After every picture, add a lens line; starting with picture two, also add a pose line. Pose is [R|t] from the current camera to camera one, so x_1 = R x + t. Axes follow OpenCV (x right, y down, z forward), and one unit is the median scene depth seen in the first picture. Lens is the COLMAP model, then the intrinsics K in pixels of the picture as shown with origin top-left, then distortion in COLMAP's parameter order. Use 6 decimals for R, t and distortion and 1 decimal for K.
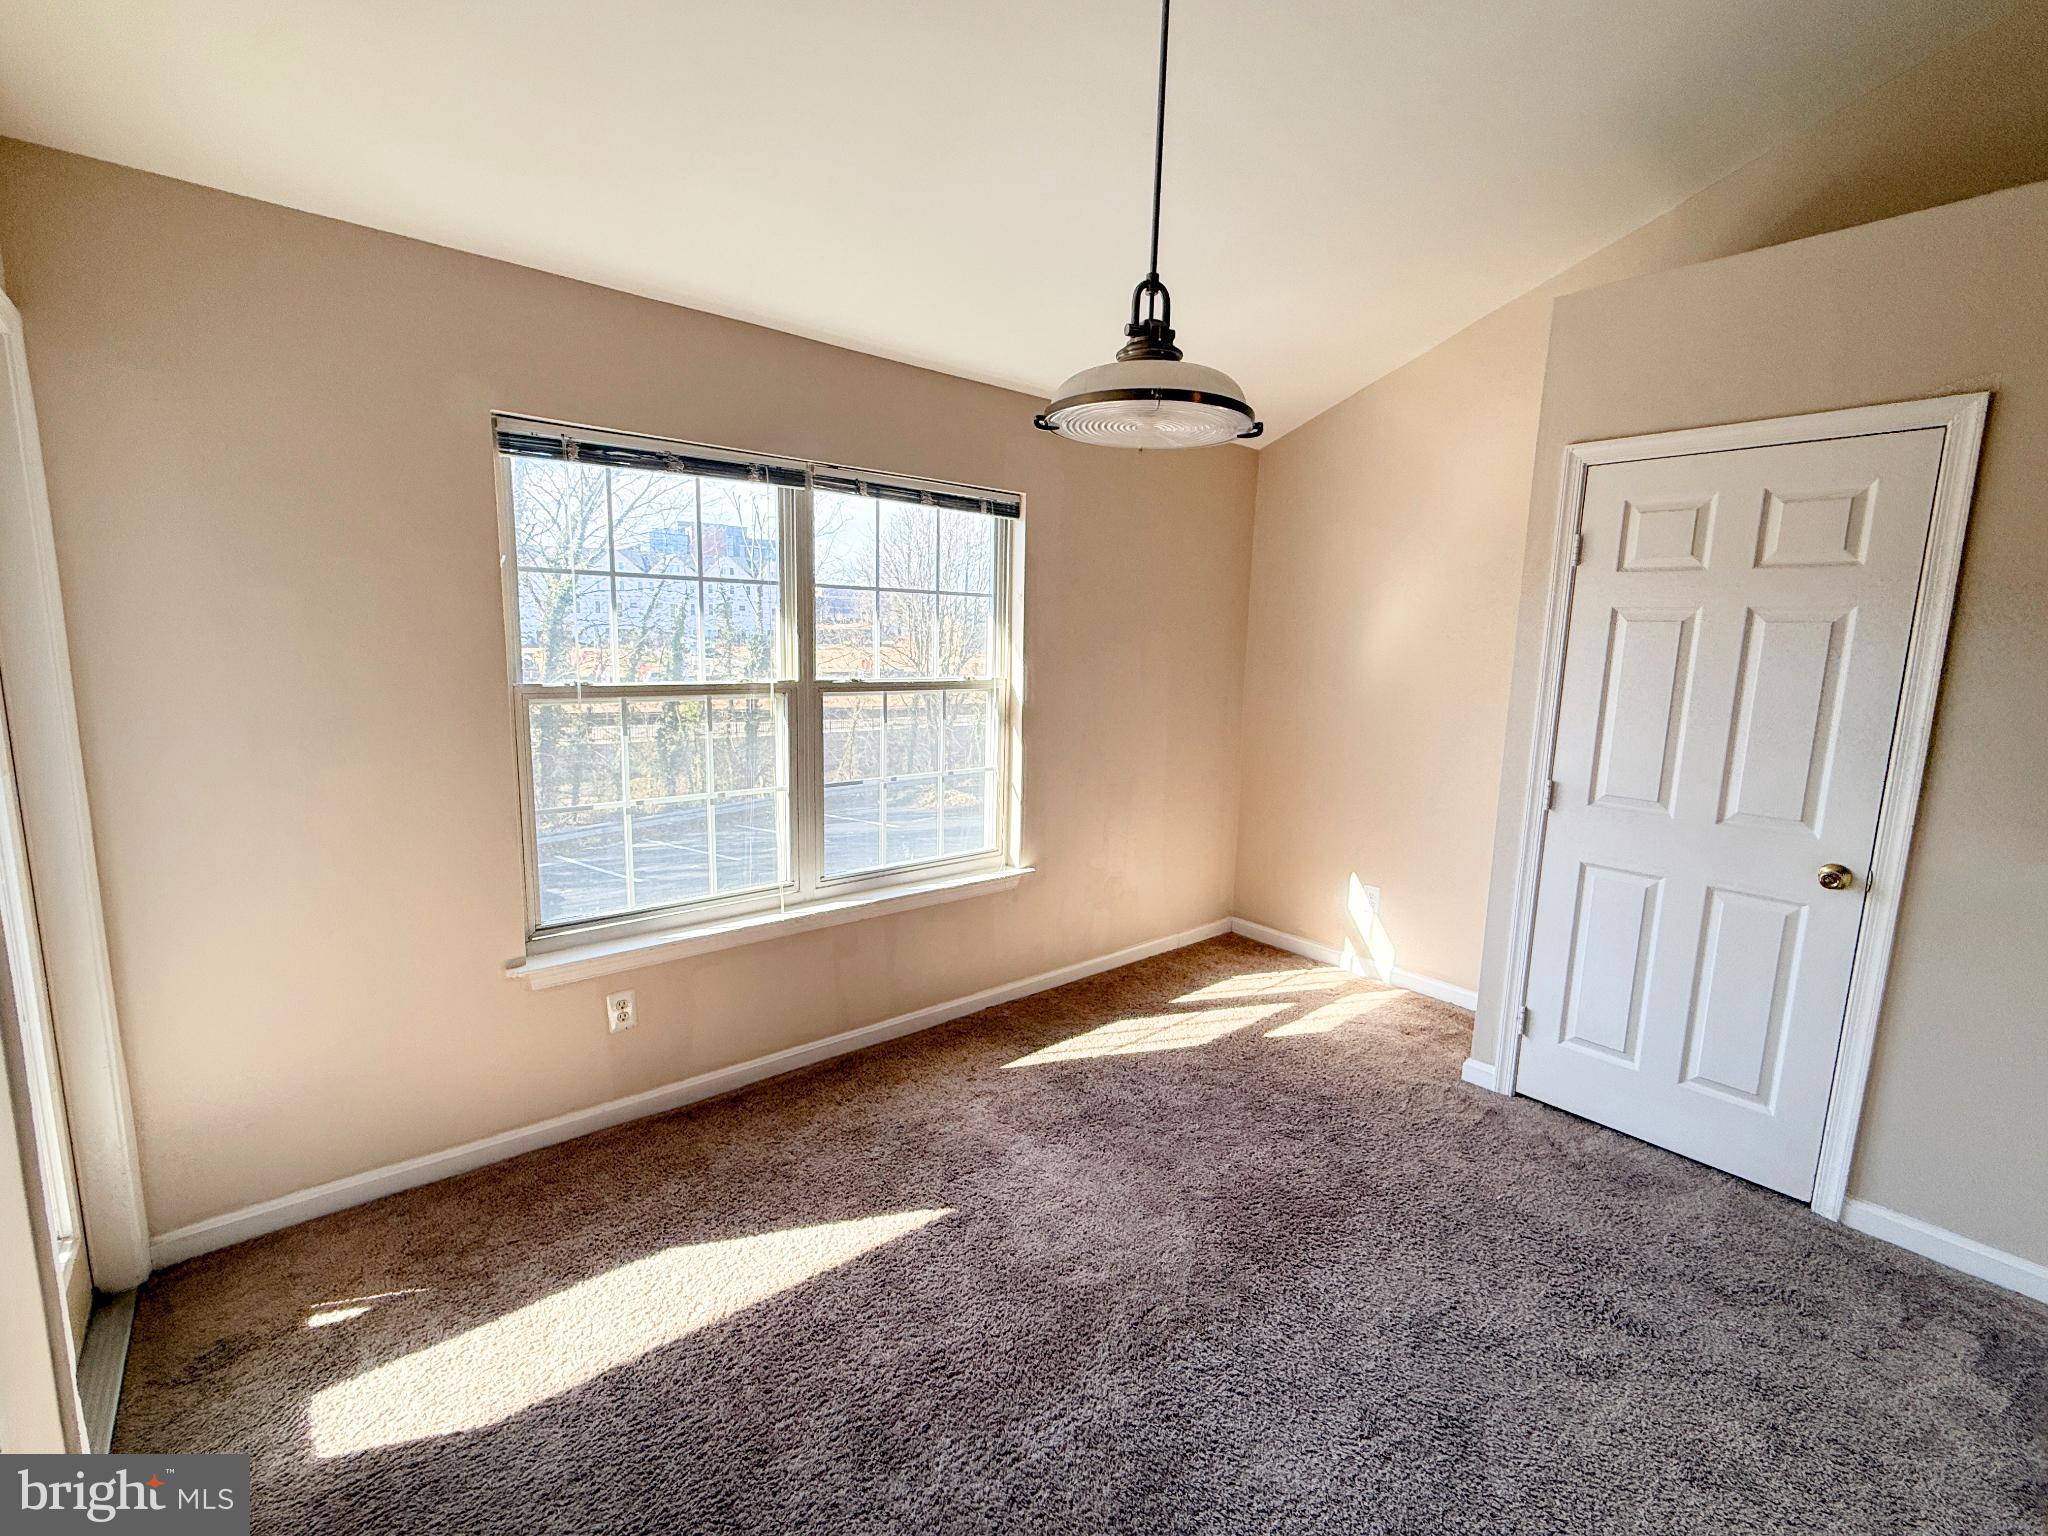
lens RADIAL K [[887.5, 0, 1024.0], [0, 887.5, 768.0], [0, 0, 1]] dist [-0.001642, -0.000658]
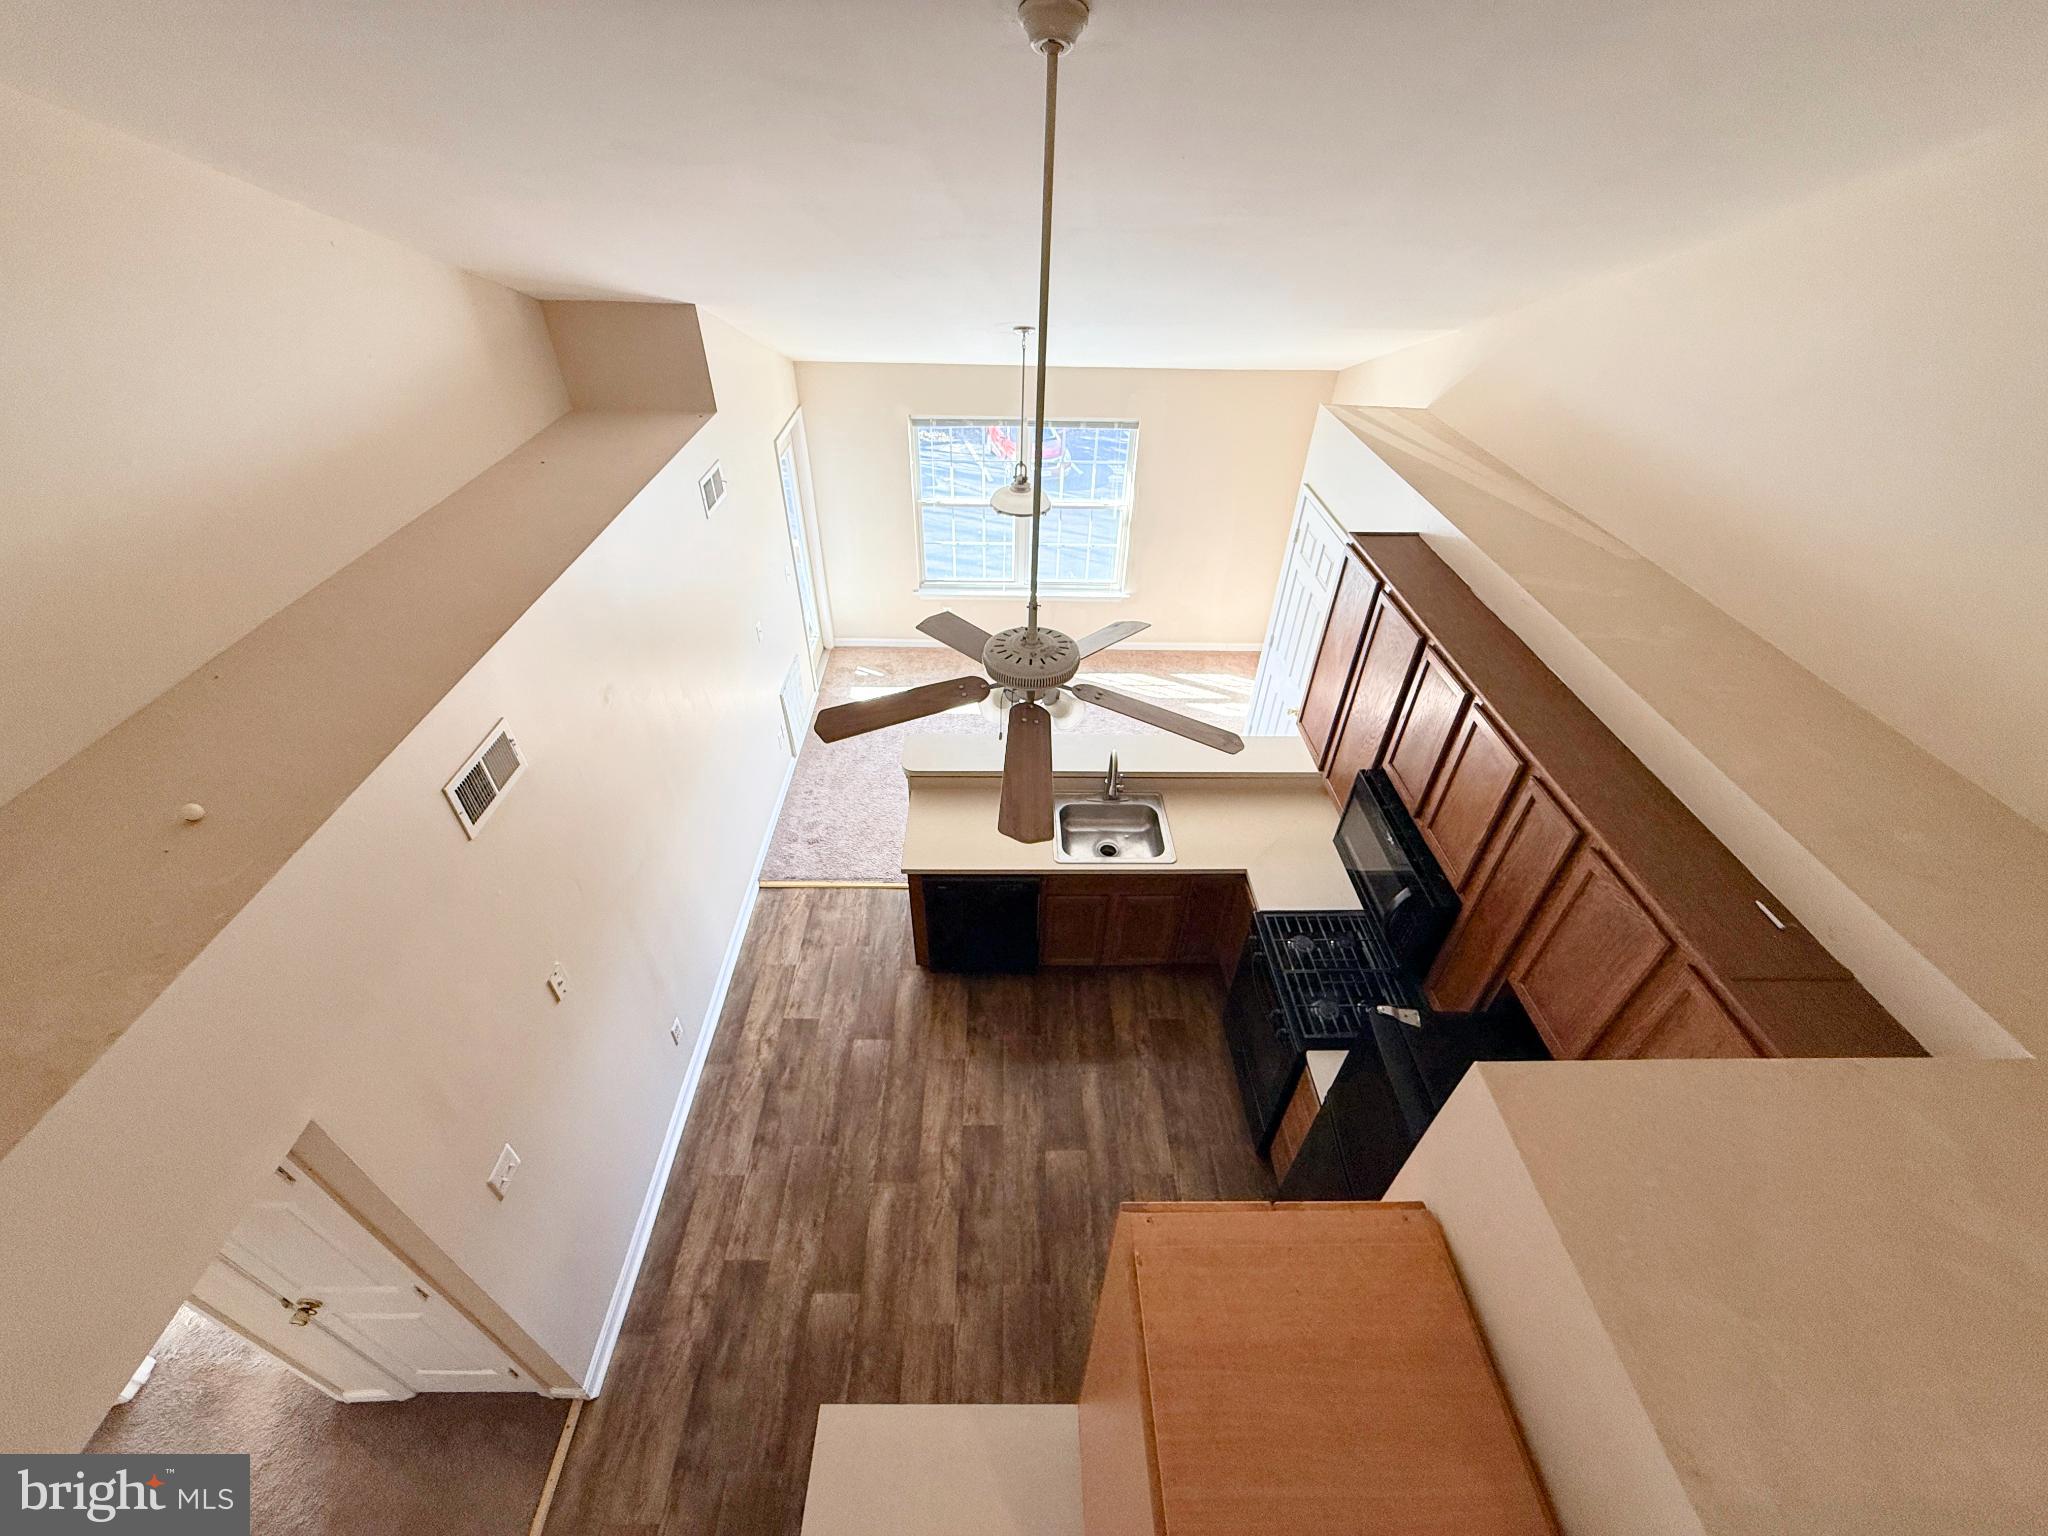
lens RADIAL K [[824.0, 0, 1024.0], [0, 824.0, 768.0], [0, 0, 1]] dist [-0.000405, 0.000193]
pose [[0.770342, 0.391143, -0.503568, 1.022863], [-0.095961, 0.851871, 0.514885, -0.558471], [0.630369, -0.348314, 0.693766, -0.717791]]
